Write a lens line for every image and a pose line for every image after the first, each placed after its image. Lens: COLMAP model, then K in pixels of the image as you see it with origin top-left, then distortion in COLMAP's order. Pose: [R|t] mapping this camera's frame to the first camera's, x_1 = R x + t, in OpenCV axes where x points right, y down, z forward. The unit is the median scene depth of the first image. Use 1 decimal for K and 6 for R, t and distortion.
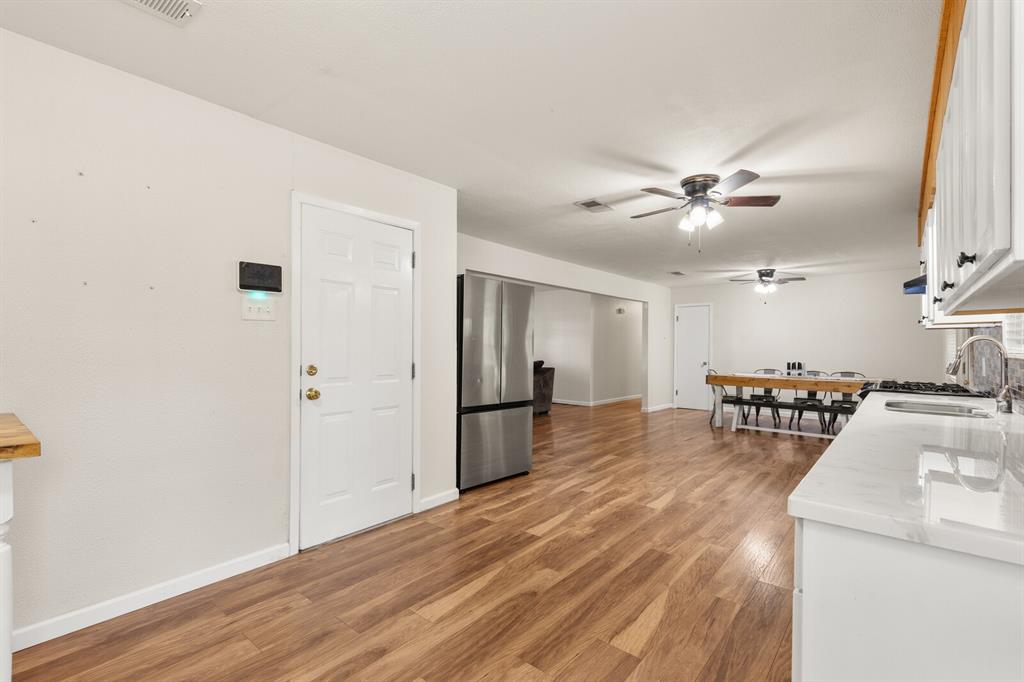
lens RADIAL K [[467.6, 0, 514.6], [0, 467.6, 333.4], [0, 0, 1]] dist [0.011395, 0.001134]
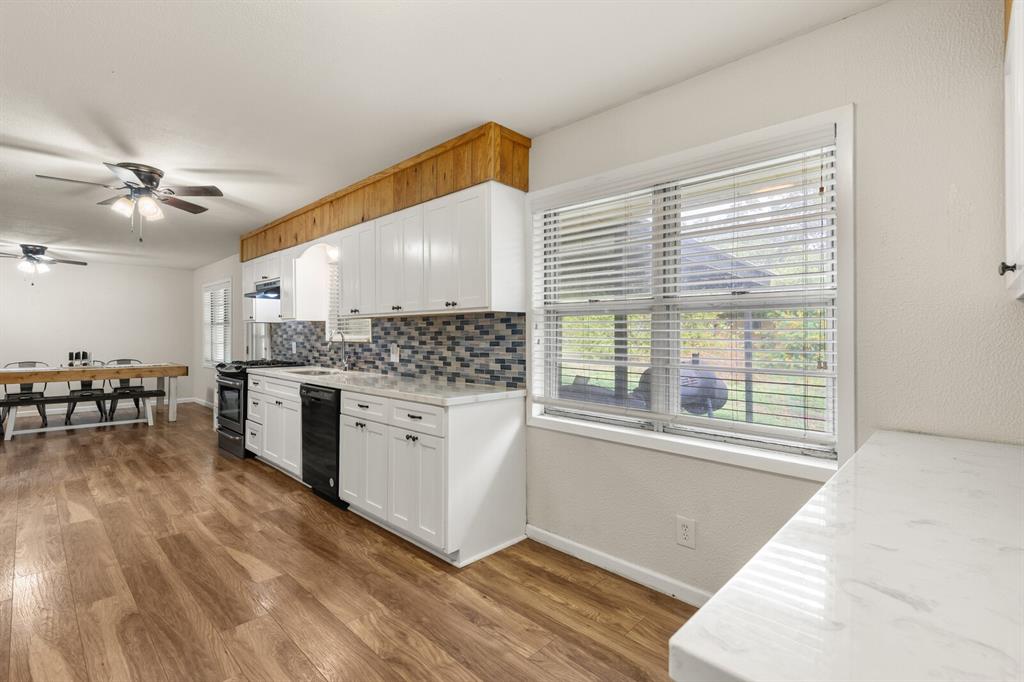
lens RADIAL K [[467.6, 0, 495.8], [0, 467.6, 330.9], [0, 0, 1]] dist [0.011395, 0.001134]
pose [[0.099068, 0.006345, 0.995060, -0.453870], [-0.031202, 0.999508, -0.003267, -0.005930], [-0.994591, -0.030724, 0.099217, 0.132340]]
